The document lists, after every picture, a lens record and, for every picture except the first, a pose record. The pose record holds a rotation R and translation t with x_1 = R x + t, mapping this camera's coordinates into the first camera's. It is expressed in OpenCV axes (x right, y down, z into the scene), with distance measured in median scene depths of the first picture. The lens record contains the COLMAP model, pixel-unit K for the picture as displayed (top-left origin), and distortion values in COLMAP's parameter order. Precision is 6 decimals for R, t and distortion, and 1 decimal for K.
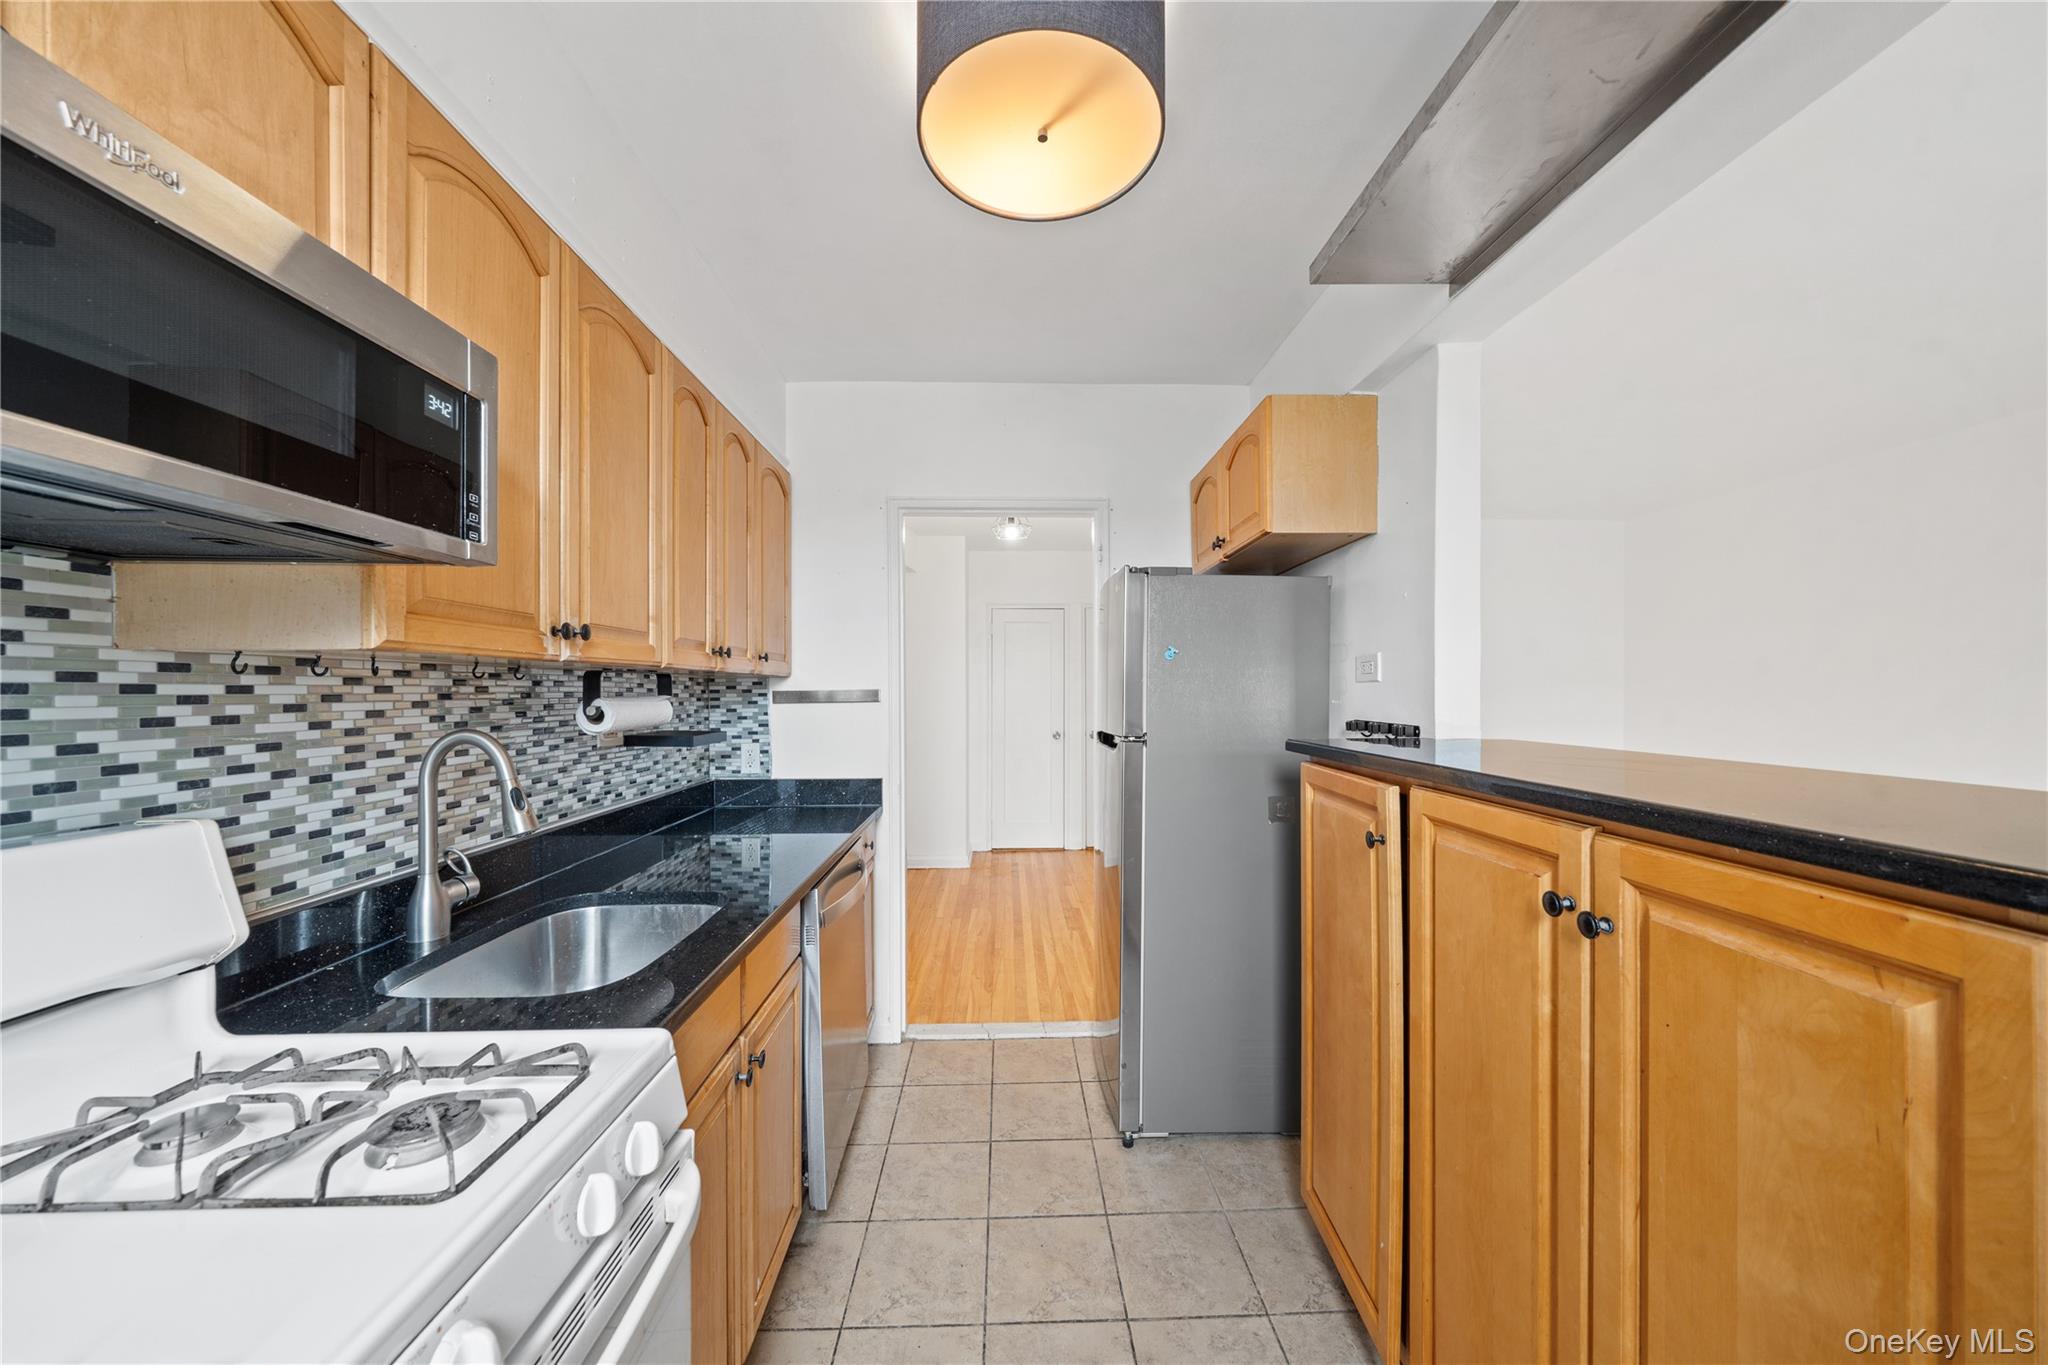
lens RADIAL K [[709.7, 0, 1023.3], [0, 709.7, 692.6], [0, 0, 1]] dist [-0.000365, -0.000257]
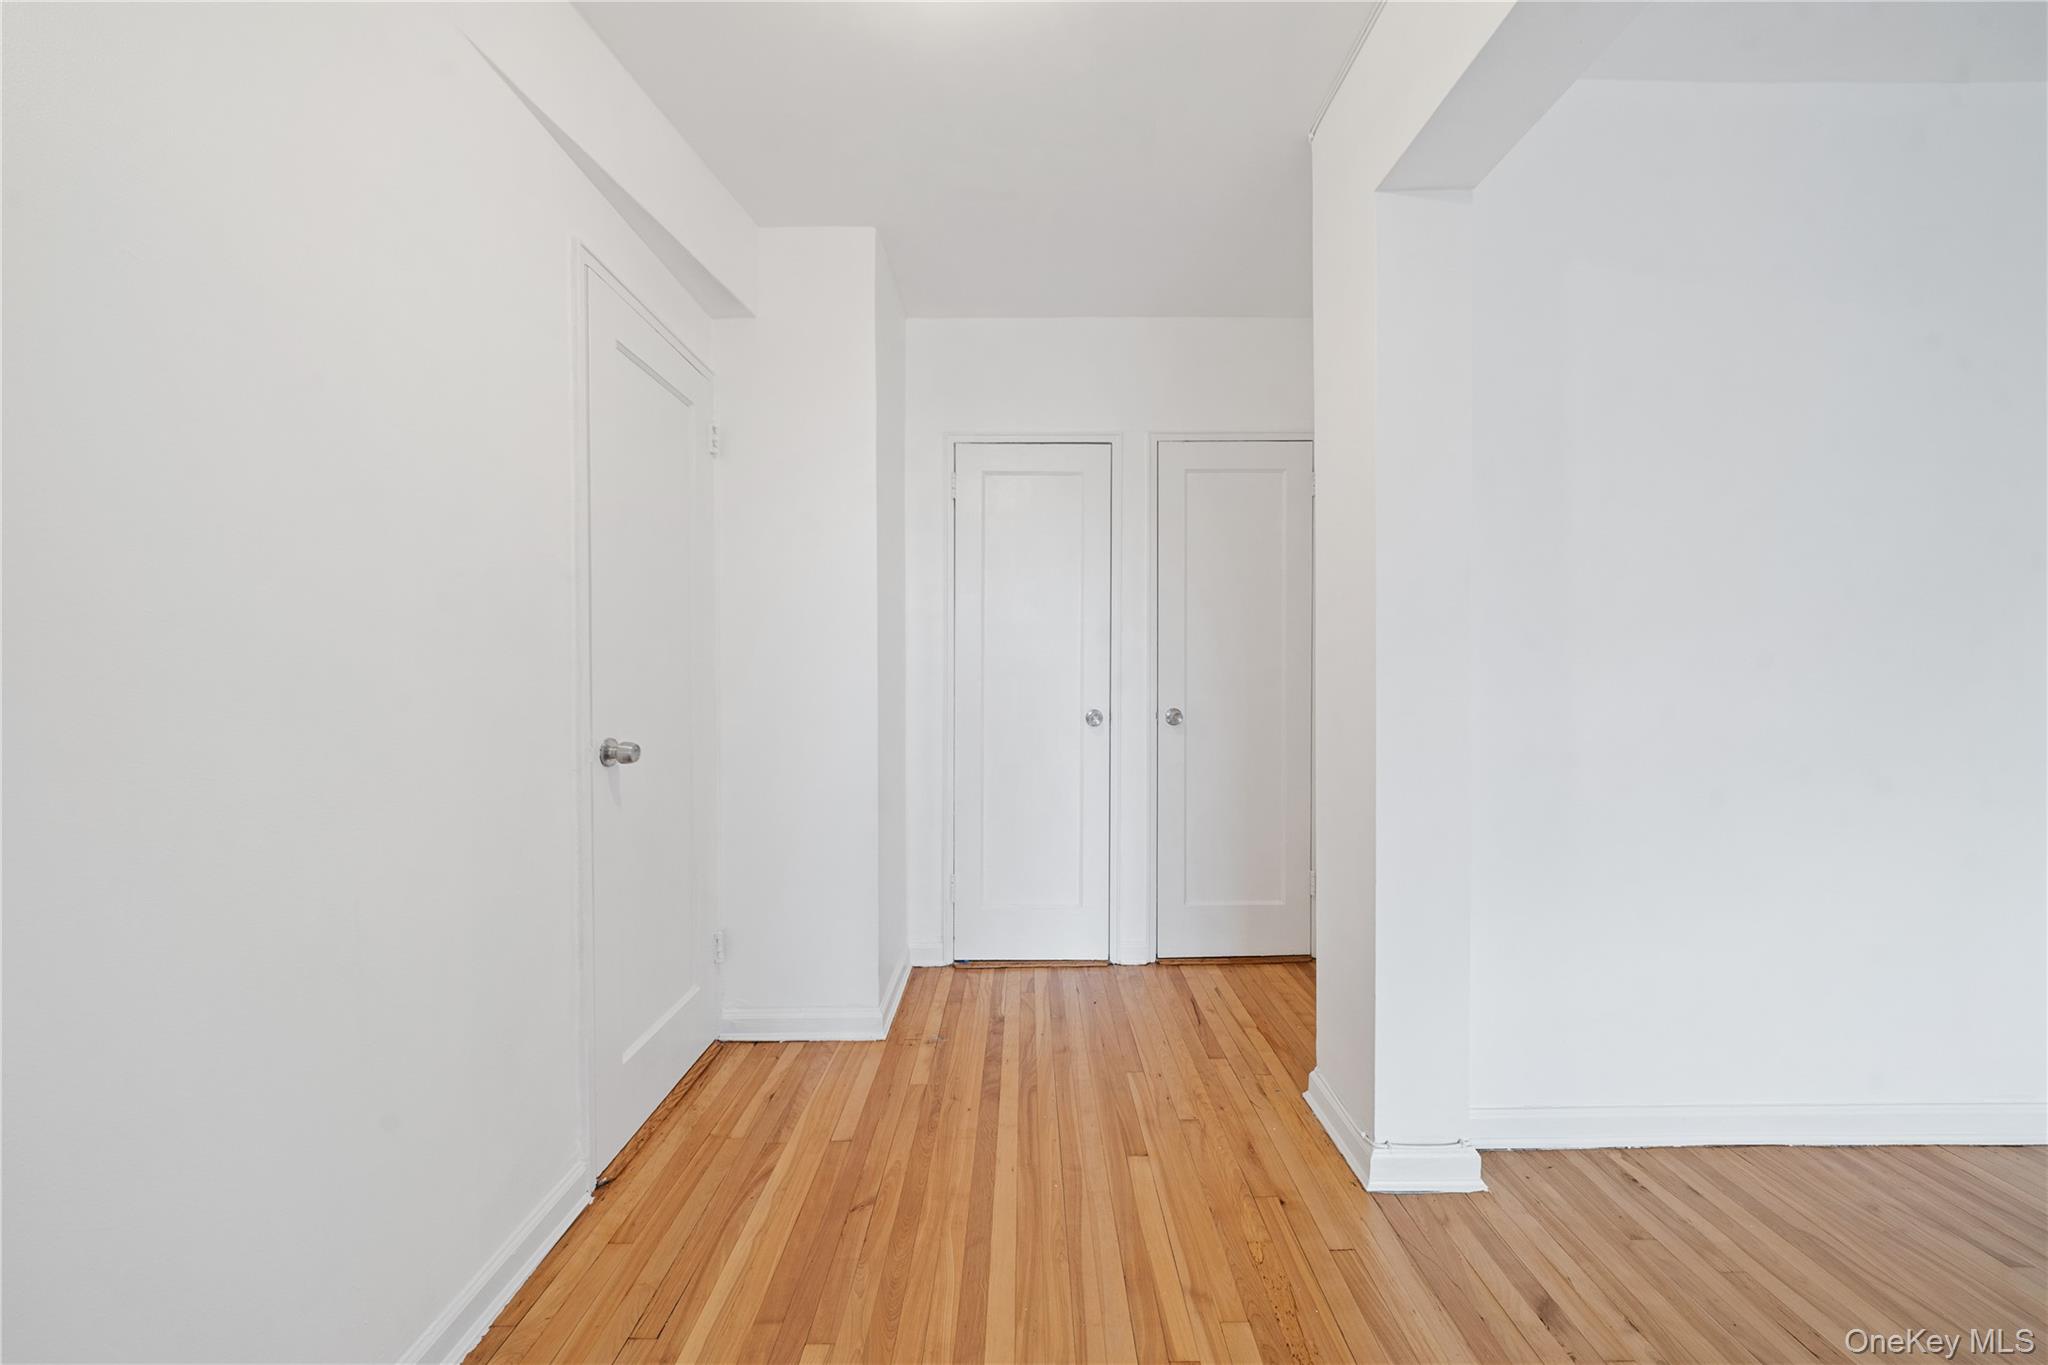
lens RADIAL K [[709.7, 0, 1023.3], [0, 709.7, 692.6], [0, 0, 1]] dist [-0.000365, -0.000257]
pose [[0.999551, -0.000111, -0.029975, 0.016925], [0.000810, 0.999728, 0.023299, 0.036970], [0.029964, -0.023313, 0.999279, 0.603168]]
